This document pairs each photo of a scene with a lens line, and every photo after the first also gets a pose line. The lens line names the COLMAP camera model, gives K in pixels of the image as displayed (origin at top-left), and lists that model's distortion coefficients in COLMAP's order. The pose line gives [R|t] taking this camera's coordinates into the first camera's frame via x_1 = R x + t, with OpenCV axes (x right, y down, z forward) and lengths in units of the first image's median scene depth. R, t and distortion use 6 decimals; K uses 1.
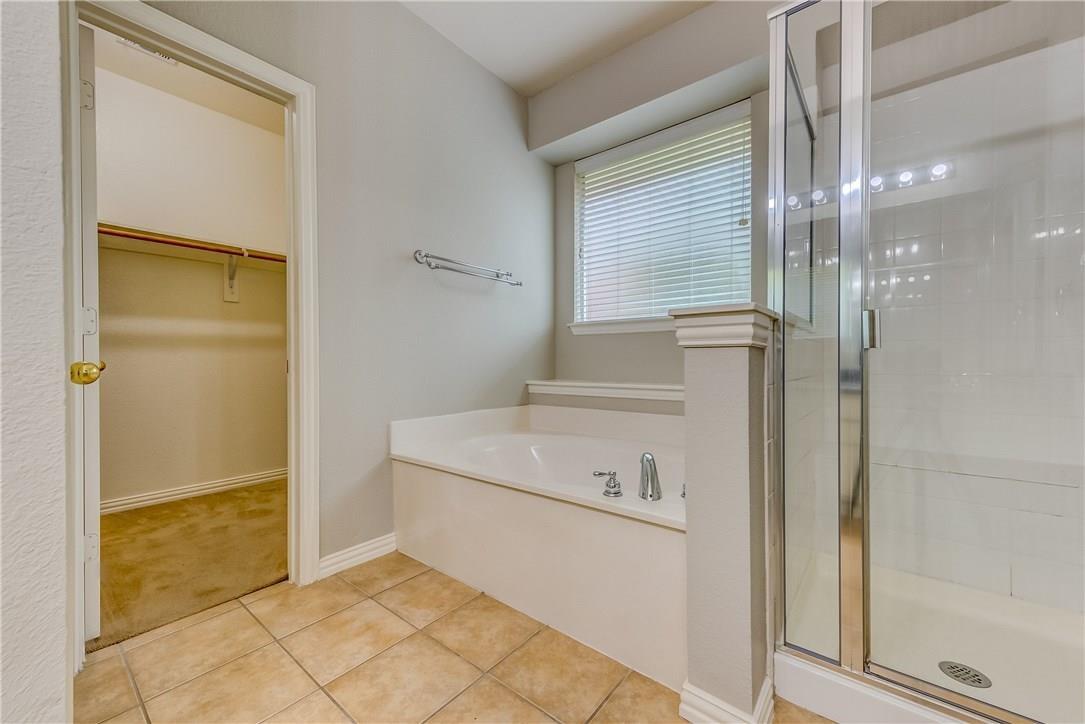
lens RADIAL K [[421.7, 0, 545.5], [0, 421.7, 359.7], [0, 0, 1]] dist [0.016161, -0.001470]
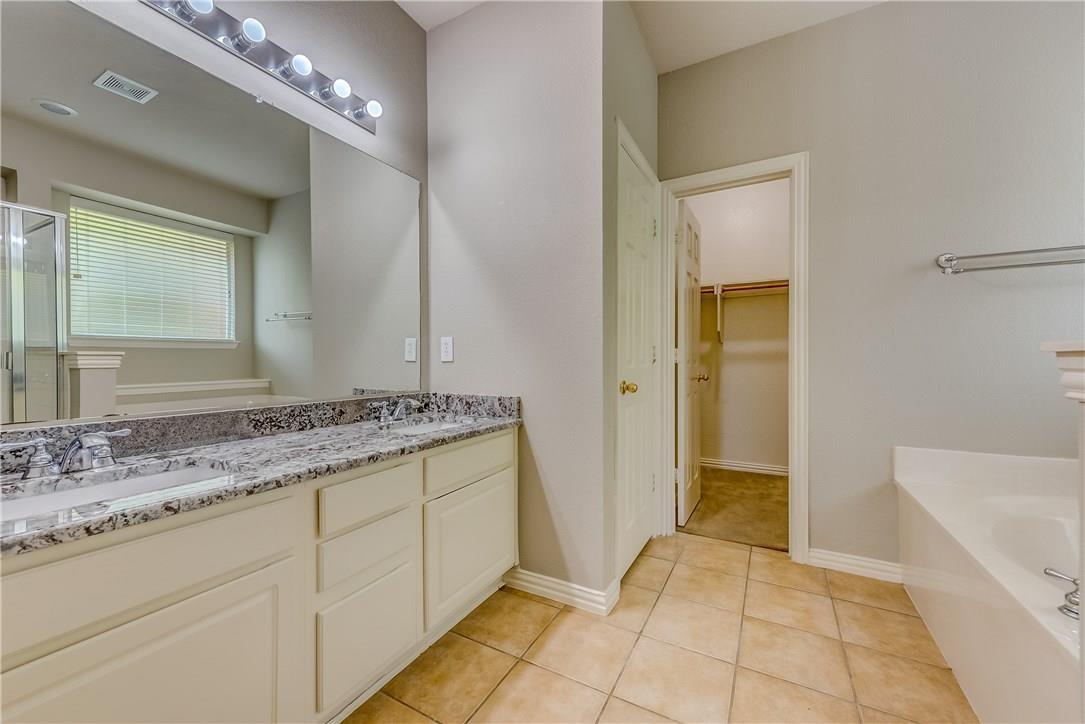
lens RADIAL K [[421.7, 0, 546.6], [0, 421.7, 364.5], [0, 0, 1]] dist [0.016161, -0.001470]
pose [[0.180608, 0.004456, -0.983545, 0.565676], [0.009559, 0.999935, 0.006286, -0.066662], [0.983509, -0.010537, 0.180554, 0.073589]]
